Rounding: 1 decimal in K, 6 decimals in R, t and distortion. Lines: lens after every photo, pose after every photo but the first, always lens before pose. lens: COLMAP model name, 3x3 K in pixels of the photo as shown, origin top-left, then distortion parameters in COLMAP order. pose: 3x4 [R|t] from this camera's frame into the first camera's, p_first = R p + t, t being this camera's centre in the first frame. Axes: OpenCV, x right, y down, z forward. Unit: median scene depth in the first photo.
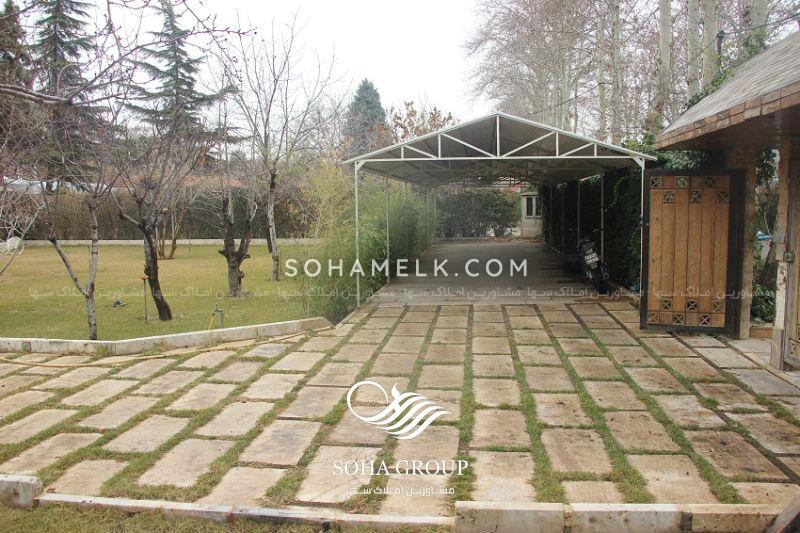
lens RADIAL K [[663.9, 0, 400.0], [0, 663.9, 266.5], [0, 0, 1]] dist [-0.002878, -0.000476]
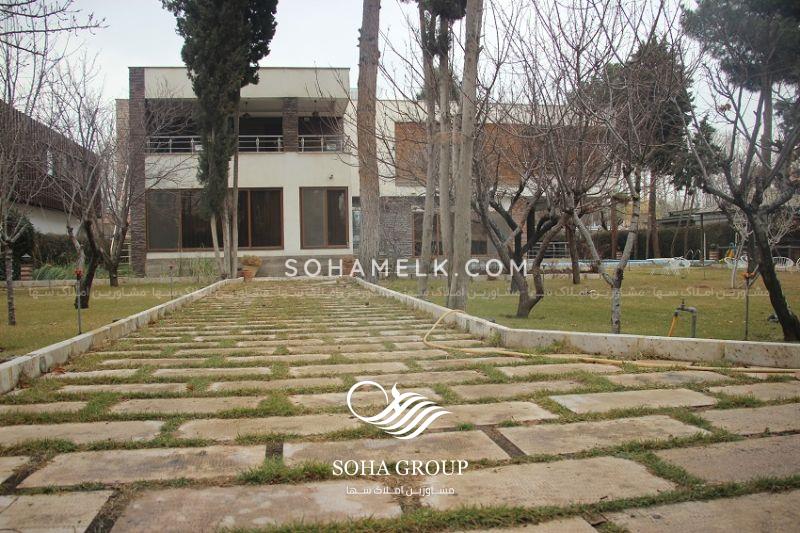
lens RADIAL K [[663.9, 0, 400.0], [0, 663.9, 266.5], [0, 0, 1]] dist [-0.002878, -0.000476]
pose [[0.239052, -0.000951, -0.971006, 0.310855], [-0.056654, 0.998282, -0.014925, 0.067075], [0.969353, 0.058580, 0.238587, 0.782909]]
